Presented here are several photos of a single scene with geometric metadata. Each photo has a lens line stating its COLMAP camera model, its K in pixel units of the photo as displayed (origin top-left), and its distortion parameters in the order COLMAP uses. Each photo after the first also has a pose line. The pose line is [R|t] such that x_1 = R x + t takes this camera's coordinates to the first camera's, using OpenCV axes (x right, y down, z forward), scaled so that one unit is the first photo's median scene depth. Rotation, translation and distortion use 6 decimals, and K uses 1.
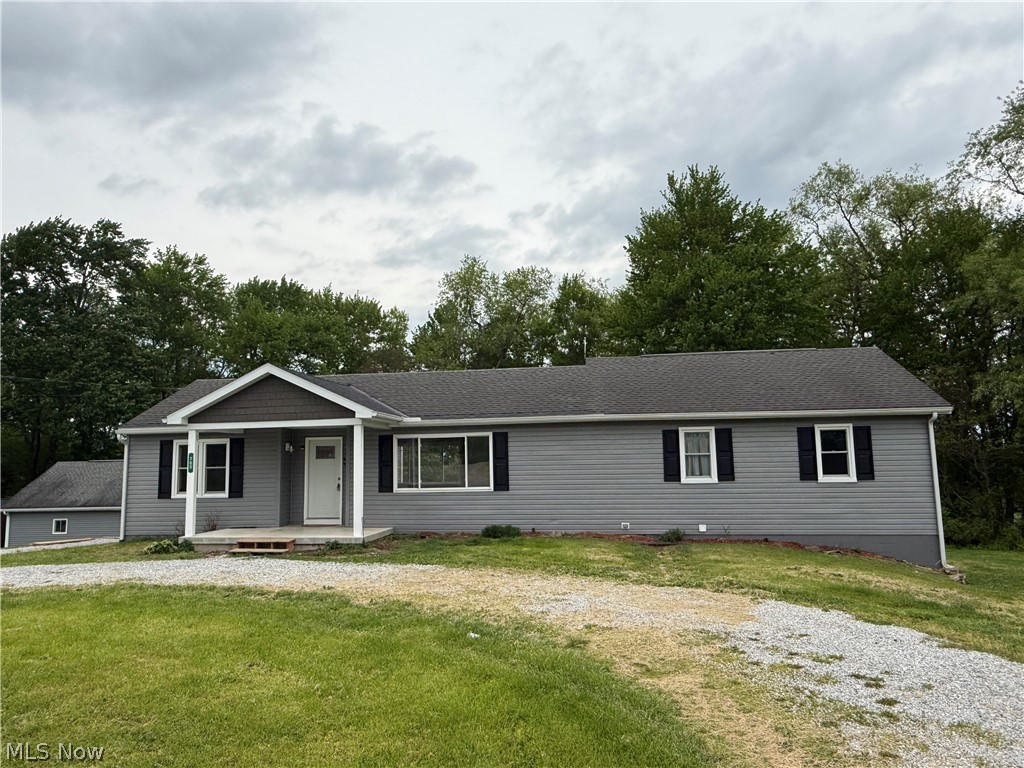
lens RADIAL K [[688.5, 0, 511.8], [0, 688.5, 388.2], [0, 0, 1]] dist [-0.009456, -0.001823]
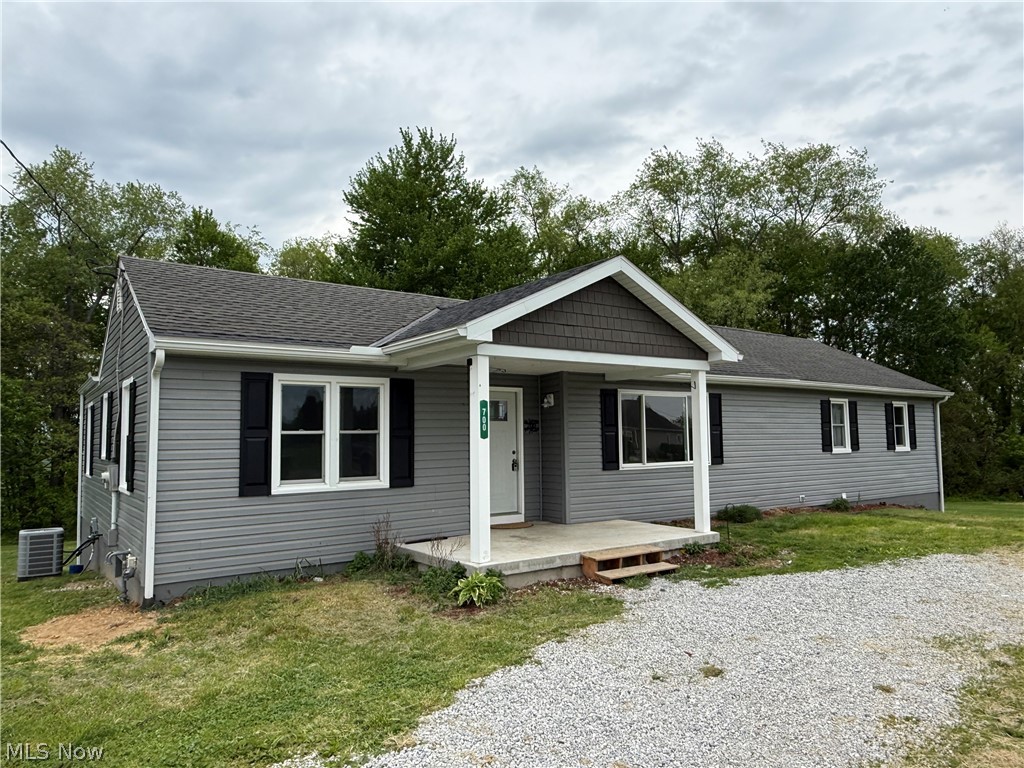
lens RADIAL K [[688.5, 0, 511.9], [0, 688.5, 380.7], [0, 0, 1]] dist [-0.009456, -0.001823]
pose [[0.716511, 0.067113, 0.694340, -0.800659], [-0.077202, 0.996876, -0.016688, 0.085235], [-0.693291, -0.041647, 0.719454, 0.607138]]
